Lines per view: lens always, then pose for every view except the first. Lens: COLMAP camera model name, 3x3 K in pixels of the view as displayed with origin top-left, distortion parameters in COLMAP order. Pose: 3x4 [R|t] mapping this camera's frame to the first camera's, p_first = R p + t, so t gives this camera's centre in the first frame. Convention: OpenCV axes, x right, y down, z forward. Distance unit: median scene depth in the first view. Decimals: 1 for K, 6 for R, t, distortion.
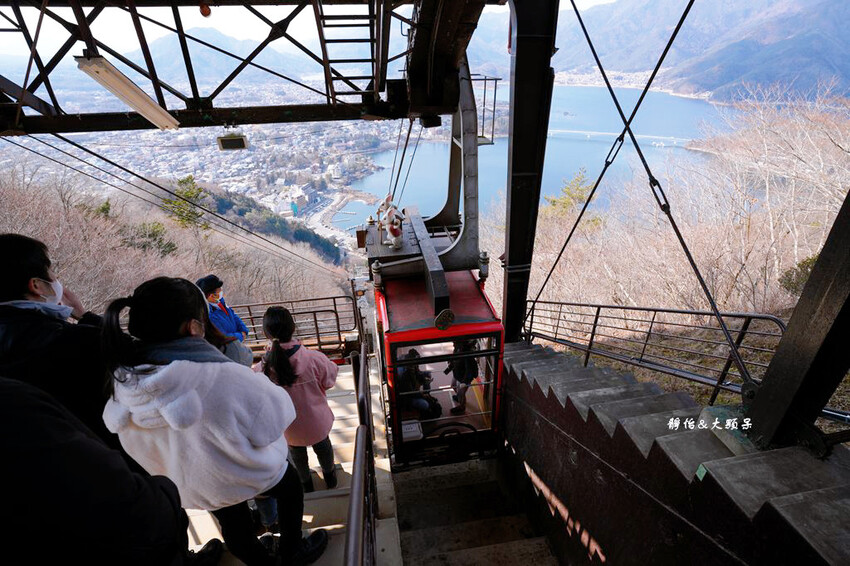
lens RADIAL K [[425.9, 0, 425.0], [0, 425.9, 283.0], [0, 0, 1]] dist [-0.062942, 0.032322]
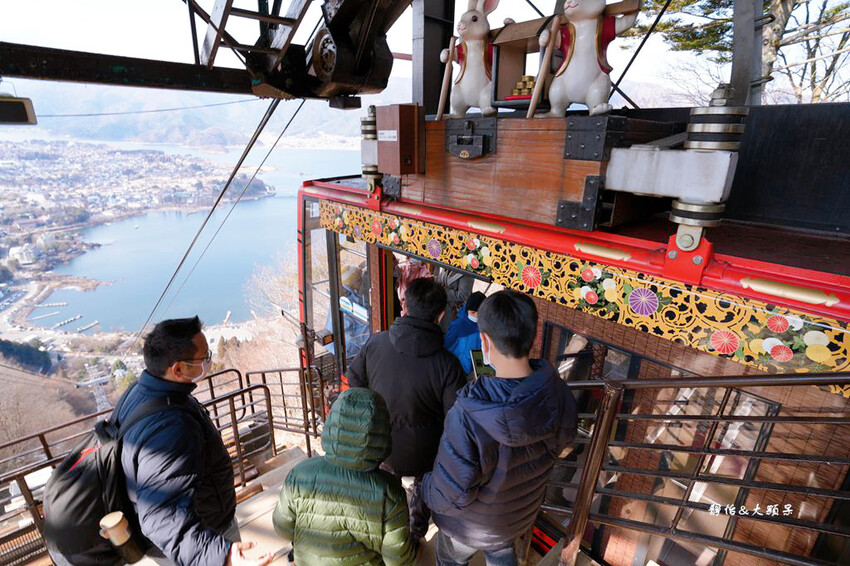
lens RADIAL K [[425.9, 0, 425.0], [0, 425.9, 283.0], [0, 0, 1]] dist [-0.062942, 0.032322]
pose [[0.836577, -0.155603, 0.525287, -0.319181], [0.223655, 0.972281, -0.068181, 0.021627], [-0.500117, 0.174522, 0.848189, 0.335928]]
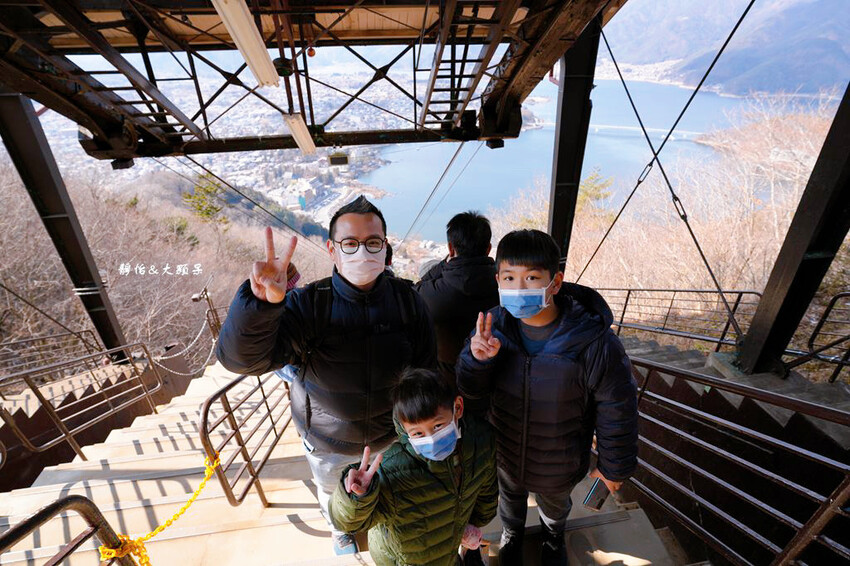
lens RADIAL K [[427.0, 0, 426.0], [0, 427.0, 280.2], [0, 0, 1]] dist [-0.062072, 0.033691]
pose [[0.999923, 0.003597, -0.011893, -0.174935], [-0.003508, 0.999966, 0.007473, 0.016428], [0.011920, -0.007430, 0.999901, -0.268248]]
